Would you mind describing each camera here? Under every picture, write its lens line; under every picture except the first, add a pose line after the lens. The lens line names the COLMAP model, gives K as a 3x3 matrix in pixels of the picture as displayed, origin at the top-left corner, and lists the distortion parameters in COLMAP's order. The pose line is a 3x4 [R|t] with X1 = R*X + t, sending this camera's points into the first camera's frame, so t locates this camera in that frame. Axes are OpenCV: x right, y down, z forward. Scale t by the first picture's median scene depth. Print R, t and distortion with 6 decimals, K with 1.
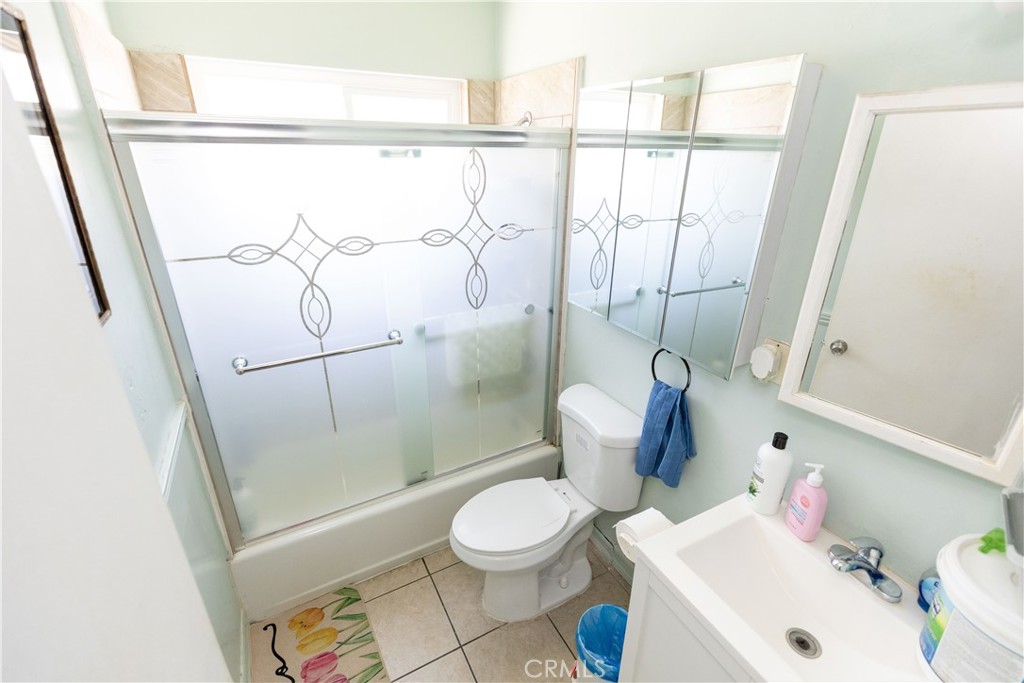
lens RADIAL K [[456.5, 0, 510.9], [0, 456.5, 340.7], [0, 0, 1]] dist [0.004917, -0.001108]
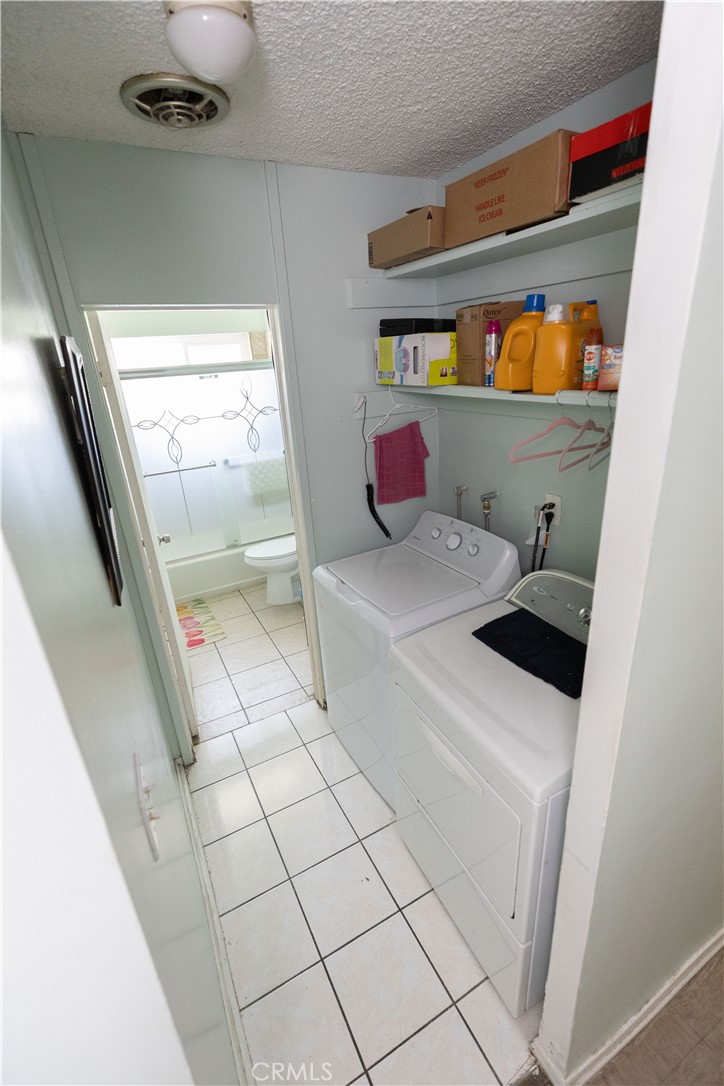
lens RADIAL K [[484.1, 0, 361.3], [0, 484.1, 545.8], [0, 0, 1]] dist [0.004917, -0.001108]
pose [[0.997313, -0.060771, -0.040916, 0.506089], [0.060140, 0.998054, -0.016471, 0.456533], [0.041837, 0.013967, 0.999027, -1.214738]]
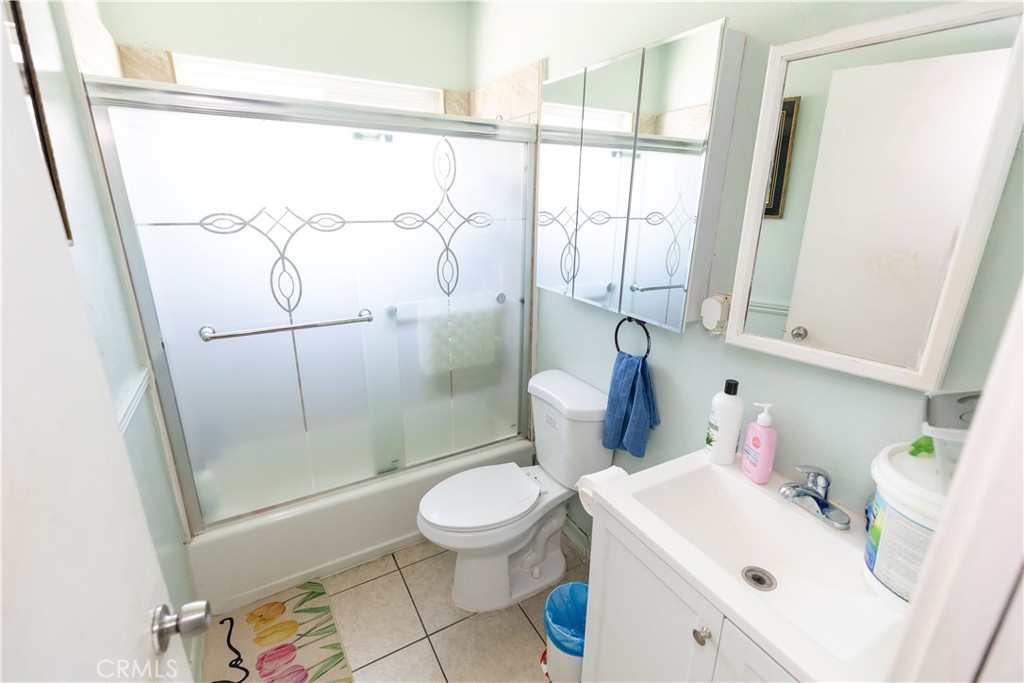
lens RADIAL K [[456.5, 0, 512.7], [0, 456.5, 341.0], [0, 0, 1]] dist [0.004917, -0.001108]
pose [[0.999726, -0.003775, 0.023109, 0.052040], [0.005878, 0.995777, -0.091615, 0.147983], [-0.022665, 0.091726, 0.995526, -0.016264]]
